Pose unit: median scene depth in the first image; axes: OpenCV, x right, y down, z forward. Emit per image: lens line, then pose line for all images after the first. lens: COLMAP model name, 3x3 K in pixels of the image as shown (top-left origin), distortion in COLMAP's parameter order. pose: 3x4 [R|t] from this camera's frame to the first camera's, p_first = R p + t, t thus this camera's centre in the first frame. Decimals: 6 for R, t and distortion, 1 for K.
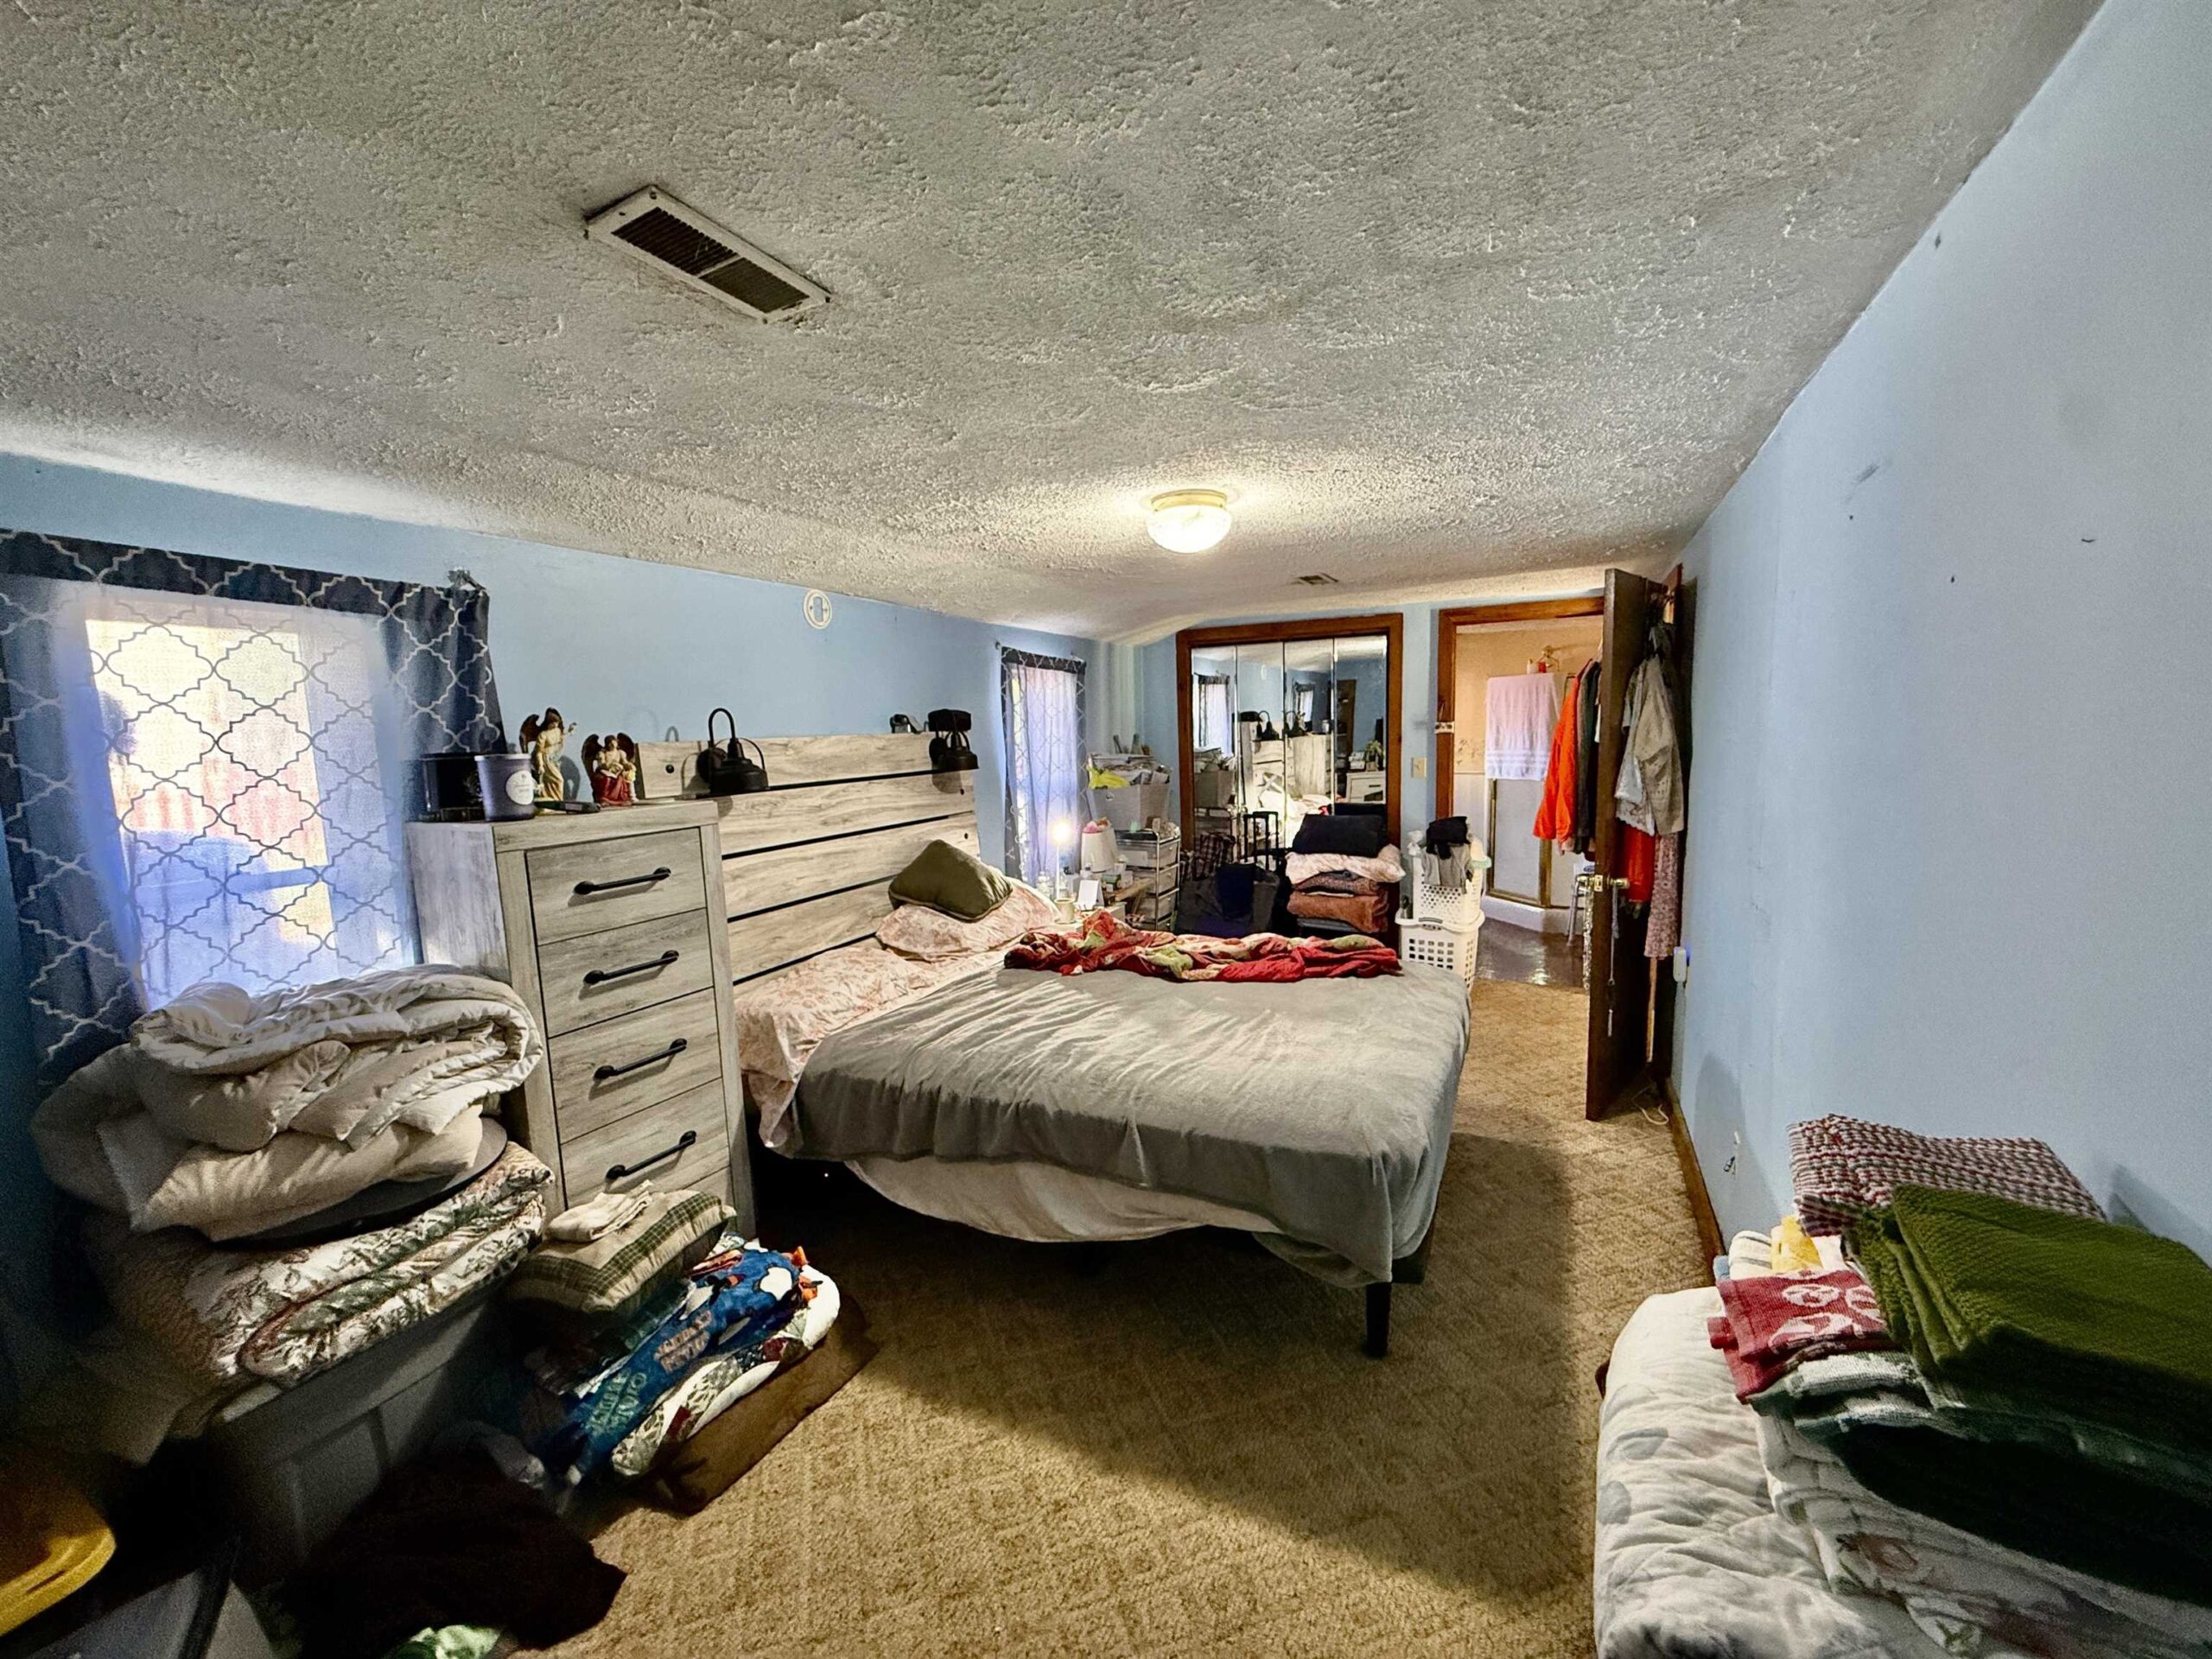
lens RADIAL K [[886.2, 0, 1099.5], [0, 886.2, 840.1], [0, 0, 1]] dist [-0.000382, 0.000042]
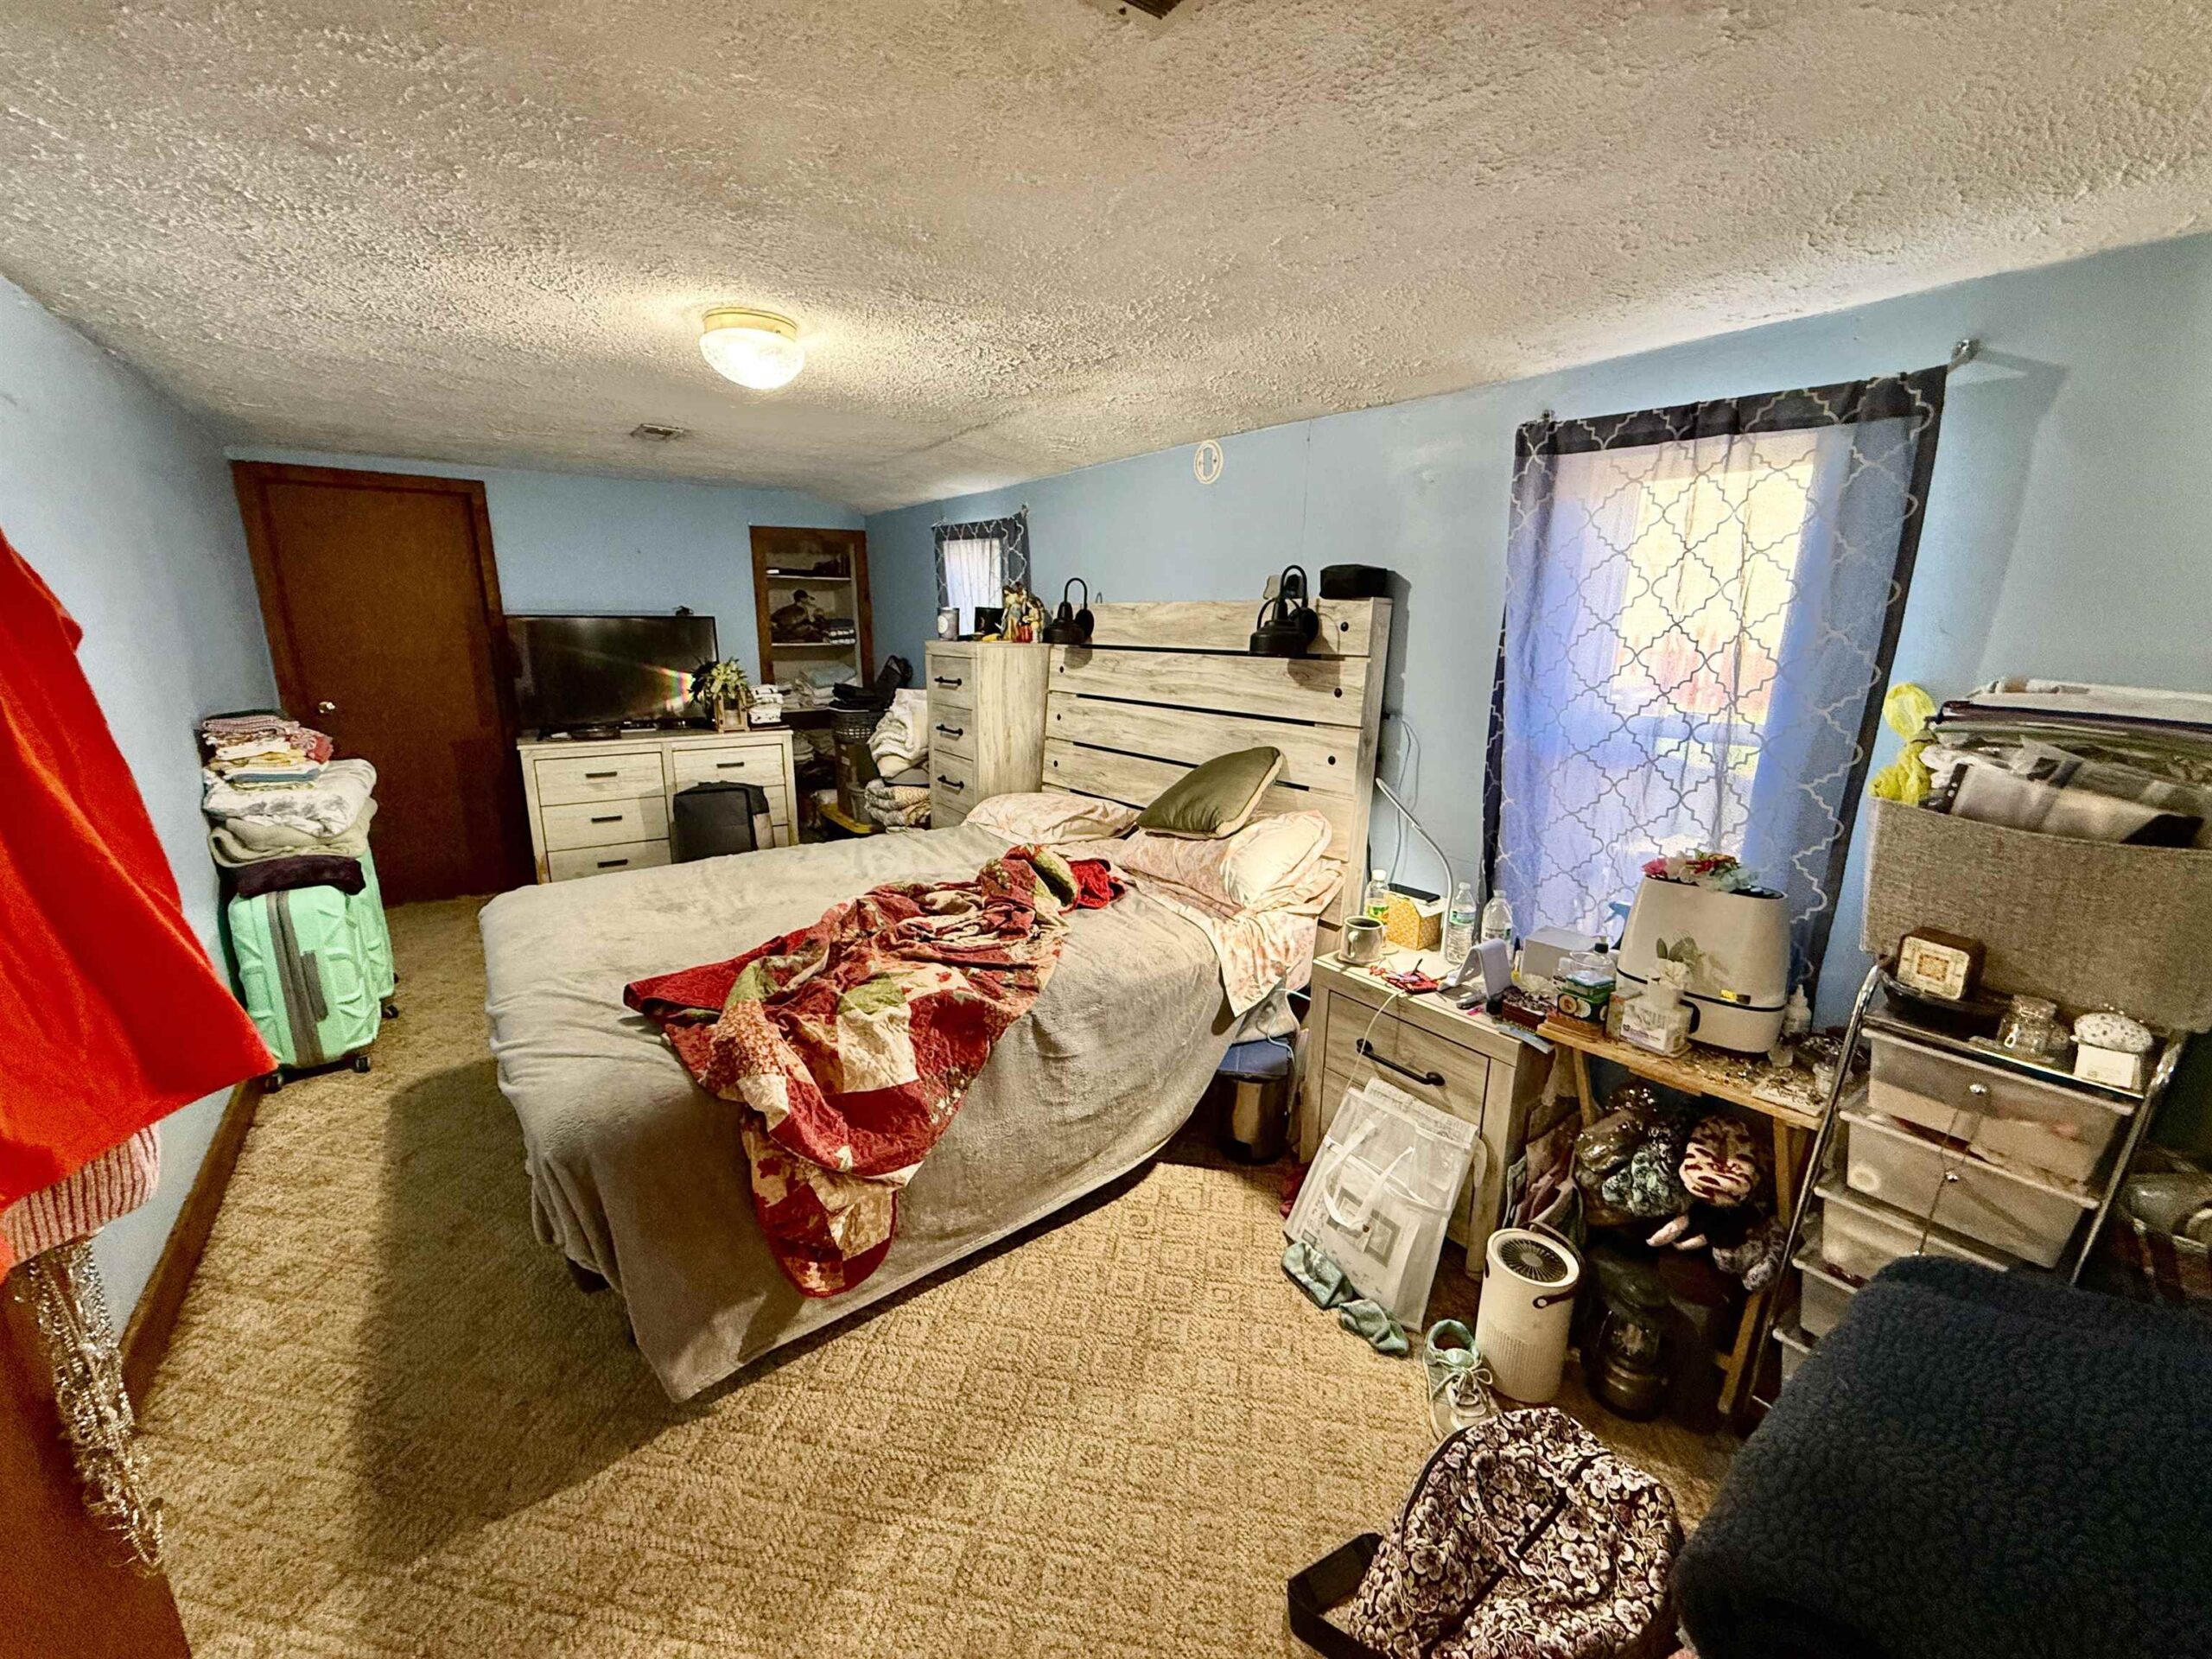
lens RADIAL K [[886.2, 0, 1096.3], [0, 886.2, 823.1], [0, 0, 1]] dist [-0.000382, 0.000042]
pose [[-0.458690, 0.253639, -0.851628, 0.589711], [-0.083536, 0.941845, 0.325500, -0.186942], [0.884661, 0.220445, -0.410827, 1.297827]]
